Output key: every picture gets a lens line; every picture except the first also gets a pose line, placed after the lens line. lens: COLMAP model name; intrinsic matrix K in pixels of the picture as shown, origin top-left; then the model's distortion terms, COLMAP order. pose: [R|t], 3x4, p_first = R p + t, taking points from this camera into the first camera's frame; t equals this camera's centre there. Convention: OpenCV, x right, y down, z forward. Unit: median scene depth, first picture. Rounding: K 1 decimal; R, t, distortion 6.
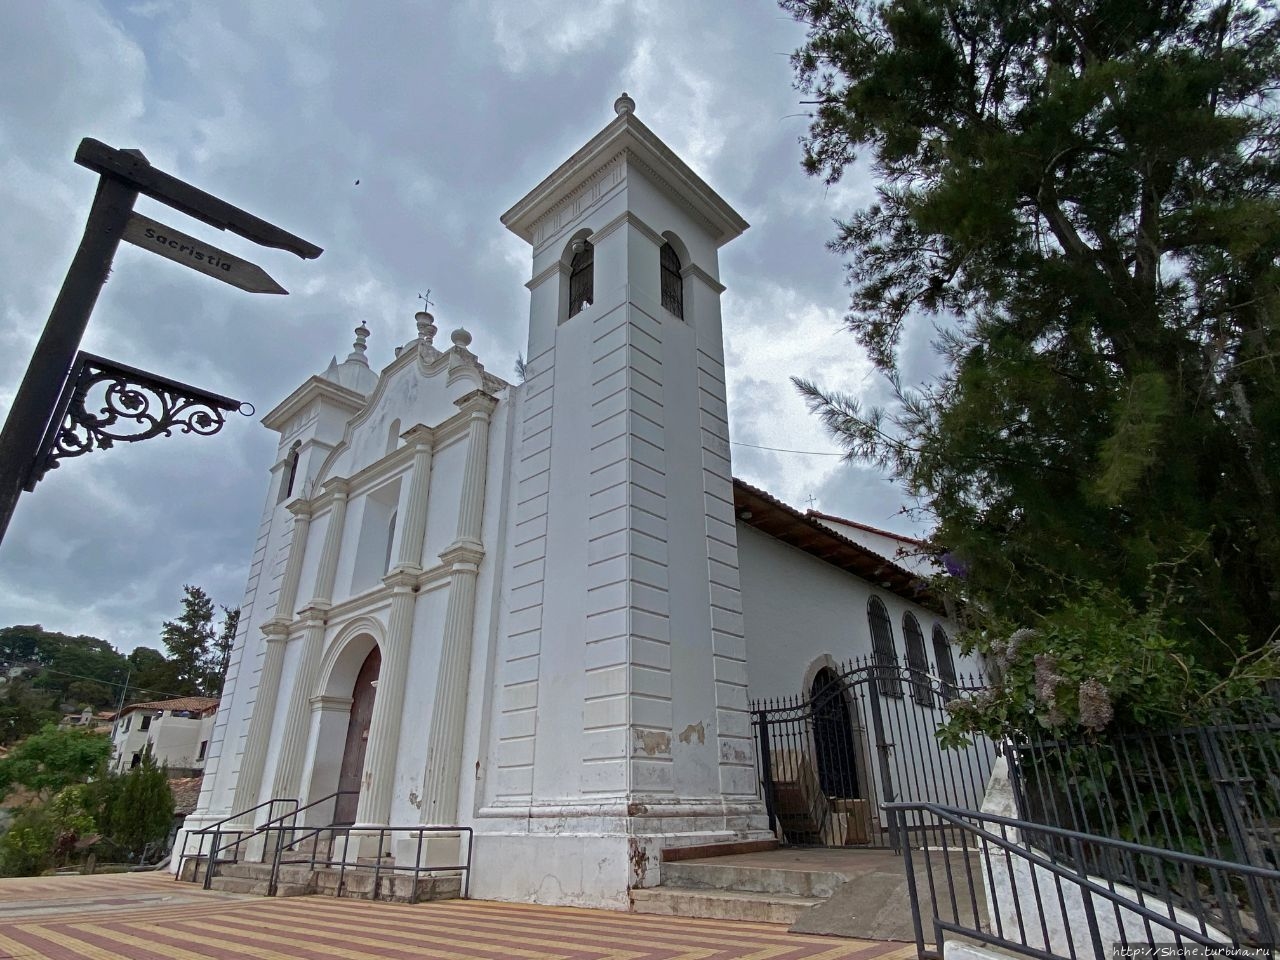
lens RADIAL K [[721.3, 0, 641.1], [0, 721.3, 482.4], [0, 0, 1]] dist [0.004448, -0.003069]
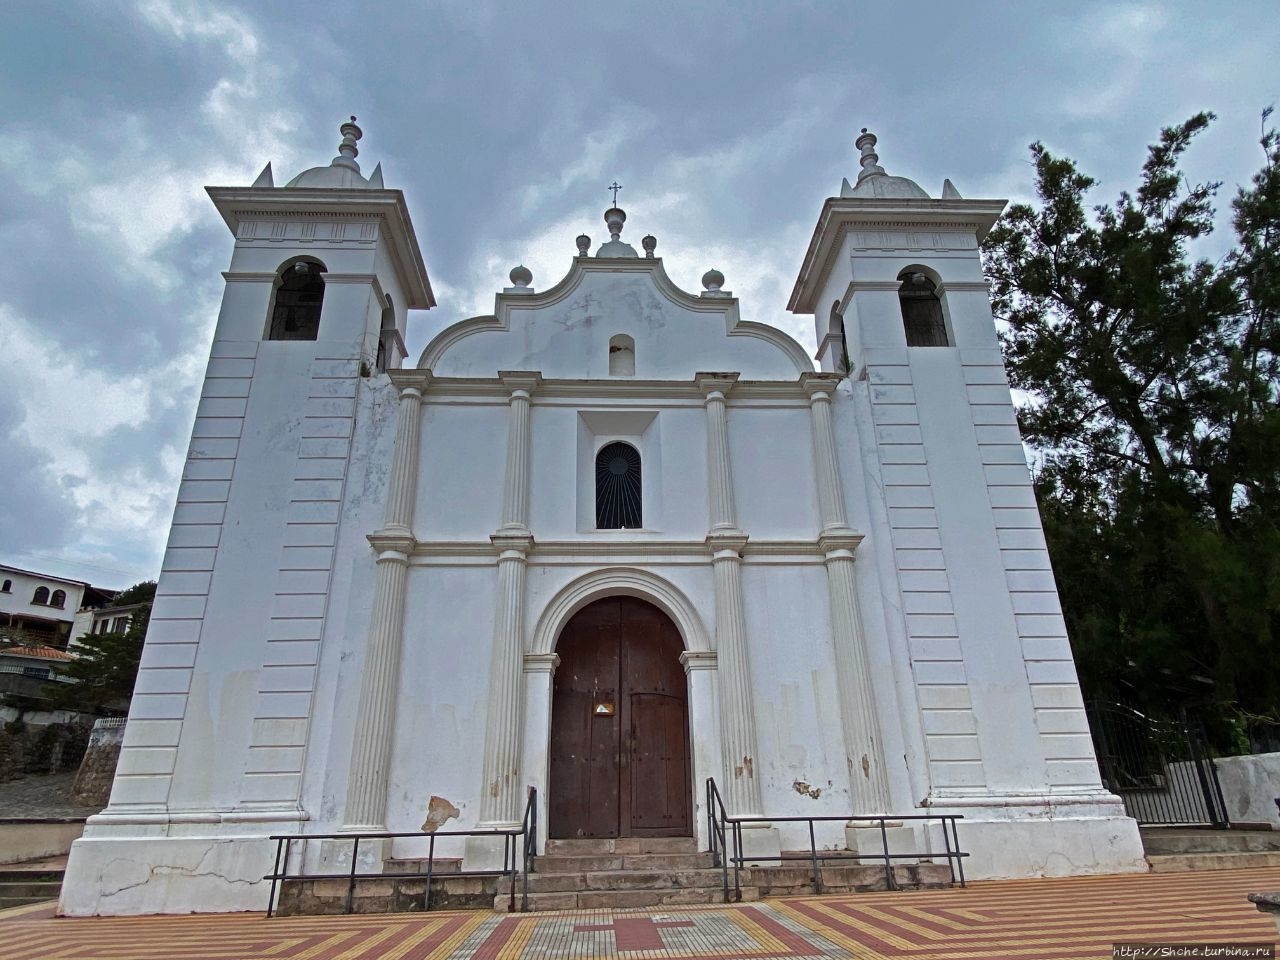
lens RADIAL K [[778.4, 0, 631.6], [0, 778.4, 473.6], [0, 0, 1]] dist [0.015727, -0.029132]
pose [[0.709685, 0.276478, 0.648003, -1.327957], [-0.289589, 0.952963, -0.089438, 0.217150], [-0.642251, -0.124181, 0.756368, 0.455491]]
